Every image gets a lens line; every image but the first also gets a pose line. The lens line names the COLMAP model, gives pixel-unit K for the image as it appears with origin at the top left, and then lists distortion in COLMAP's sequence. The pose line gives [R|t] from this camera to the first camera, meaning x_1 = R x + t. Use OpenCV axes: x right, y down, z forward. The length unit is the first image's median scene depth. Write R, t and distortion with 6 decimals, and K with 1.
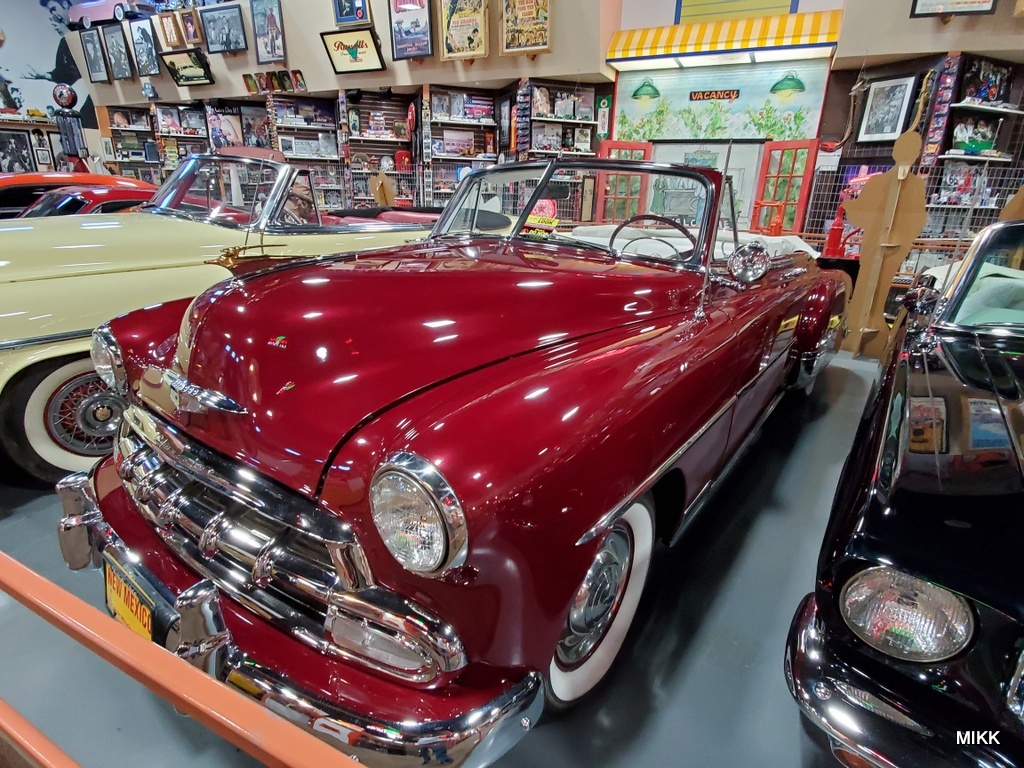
lens RADIAL K [[532.9, 0, 512.0], [0, 532.9, 384.0], [0, 0, 1]] dist [0.017727, -0.020370]
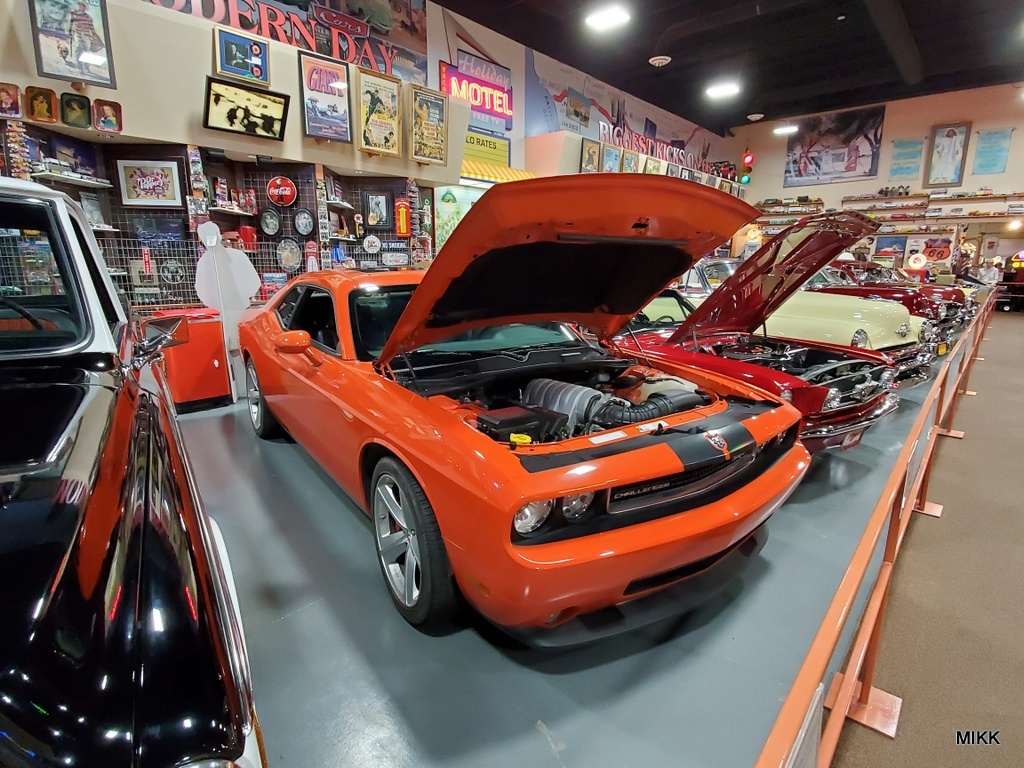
lens RADIAL K [[532.9, 0, 512.0], [0, 532.9, 384.0], [0, 0, 1]] dist [0.017727, -0.020370]
pose [[0.279842, -0.236671, 0.930417, -1.072056], [0.326280, 0.934897, 0.139675, -0.222052], [-0.902901, 0.264490, 0.338844, 0.485238]]
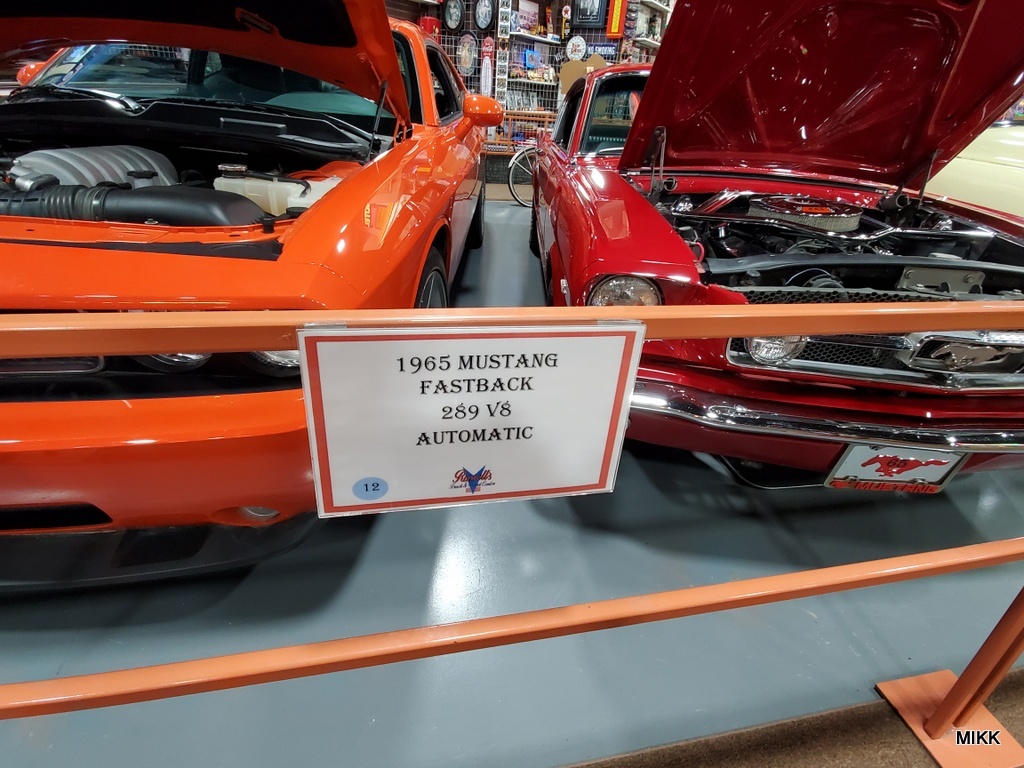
lens RADIAL K [[532.9, 0, 512.0], [0, 532.9, 384.0], [0, 0, 1]] dist [0.017727, -0.020370]
pose [[0.792198, -0.261967, 0.551176, -0.774073], [0.161415, 0.960958, 0.224732, -0.107218], [-0.588530, -0.089064, 0.803555, 0.332154]]
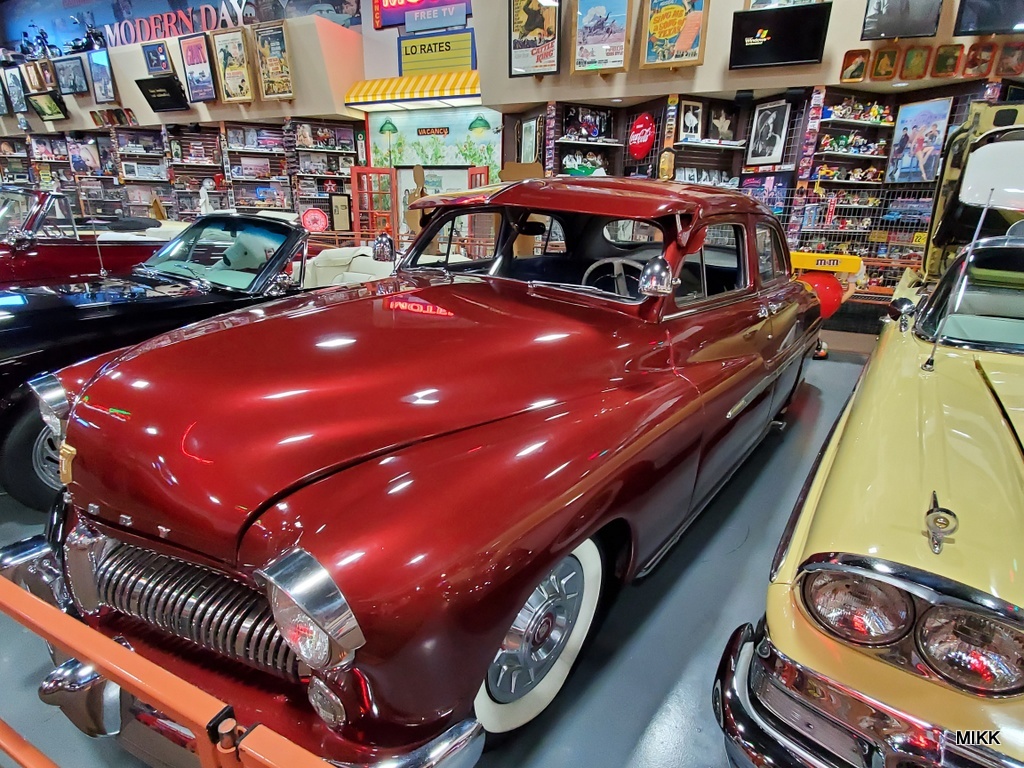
lens RADIAL K [[532.9, 0, 512.0], [0, 532.9, 384.0], [0, 0, 1]] dist [0.017727, -0.020370]
pose [[0.999764, -0.009221, 0.019667, 0.488254], [0.009765, 0.999568, -0.027709, 0.085197], [-0.019403, 0.027895, 0.999423, -0.227415]]
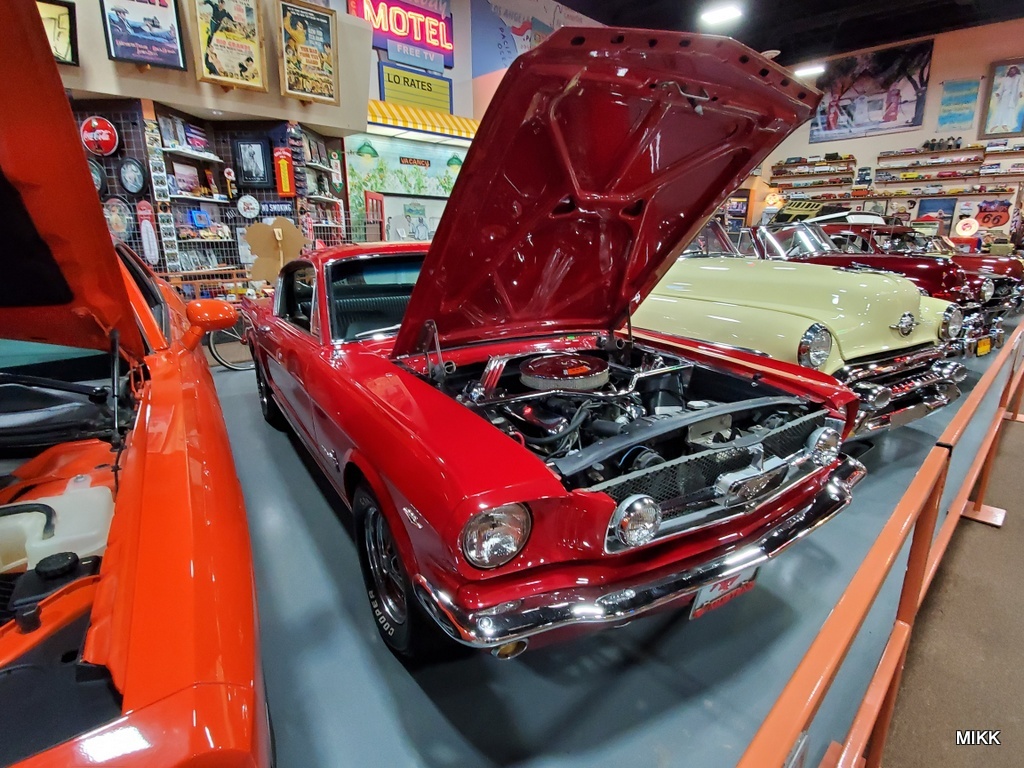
lens RADIAL K [[532.9, 0, 512.0], [0, 532.9, 384.0], [0, 0, 1]] dist [0.017727, -0.020370]
pose [[0.338484, -0.271076, 0.901080, -0.779444], [0.328575, 0.931377, 0.156763, -0.151518], [-0.881741, 0.243011, 0.404326, 0.367572]]
